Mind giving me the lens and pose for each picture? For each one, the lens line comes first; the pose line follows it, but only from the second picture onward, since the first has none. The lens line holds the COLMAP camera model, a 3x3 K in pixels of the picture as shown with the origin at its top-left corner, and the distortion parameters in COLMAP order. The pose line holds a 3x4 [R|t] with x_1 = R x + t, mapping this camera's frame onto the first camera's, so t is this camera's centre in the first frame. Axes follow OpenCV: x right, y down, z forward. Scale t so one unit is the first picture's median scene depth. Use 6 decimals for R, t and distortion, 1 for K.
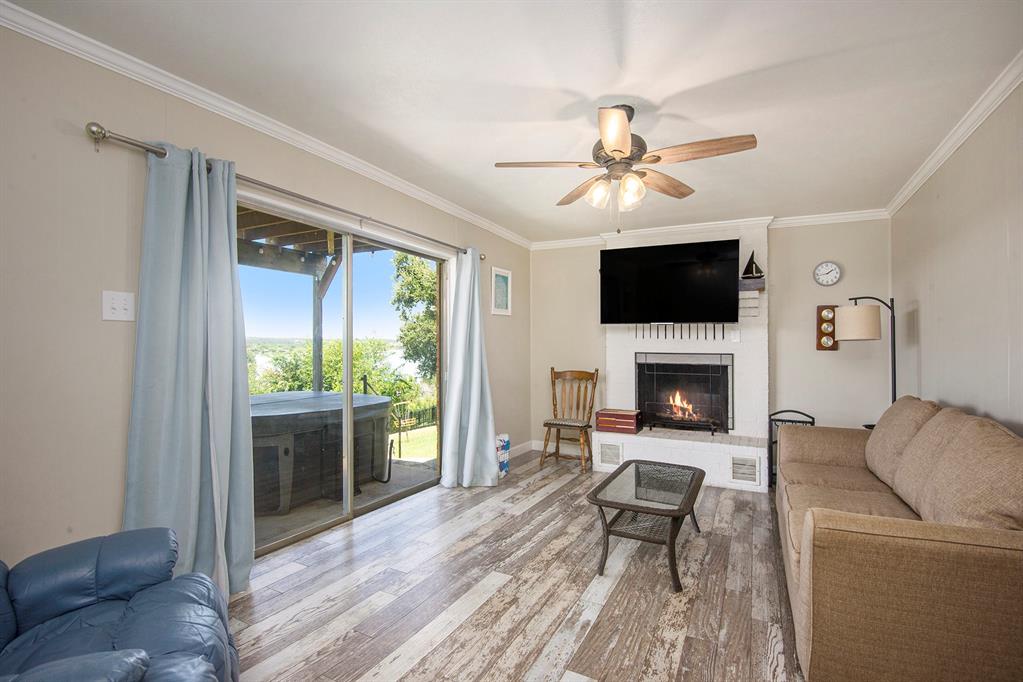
lens RADIAL K [[482.1, 0, 511.5], [0, 482.1, 341.0], [0, 0, 1]] dist [-0.038193, -0.018112]
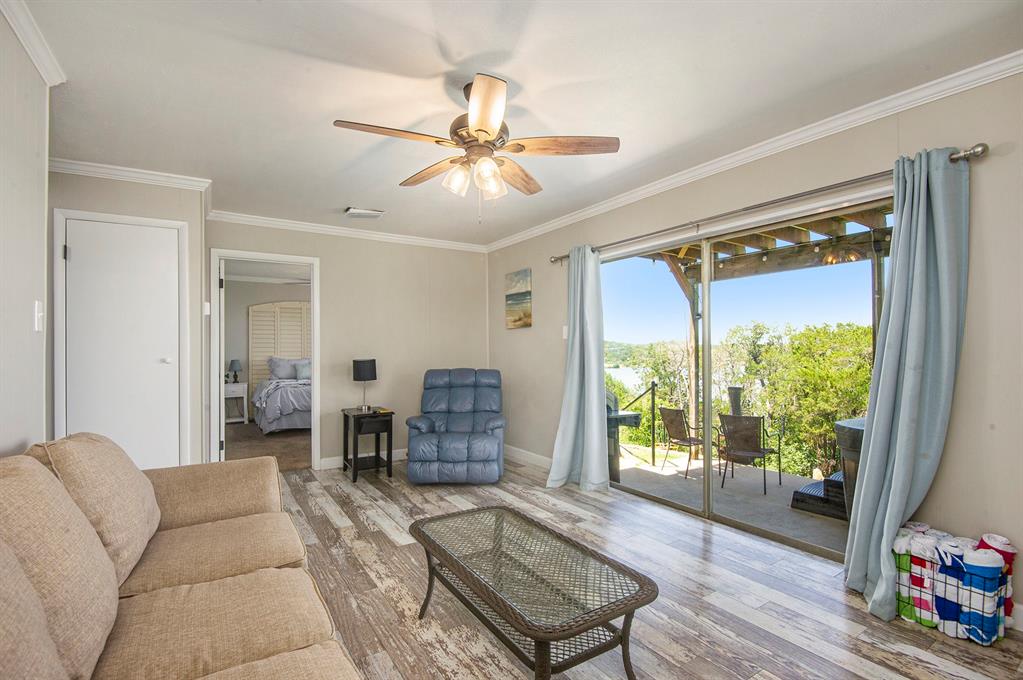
lens RADIAL K [[479.3, 0, 508.7], [0, 479.3, 349.3], [0, 0, 1]] dist [0.003535, -0.019354]
pose [[-0.517927, -0.012902, -0.855327, 0.567597], [0.008041, 0.999769, -0.019950, 0.022343], [0.855387, -0.017210, -0.517703, 0.875399]]
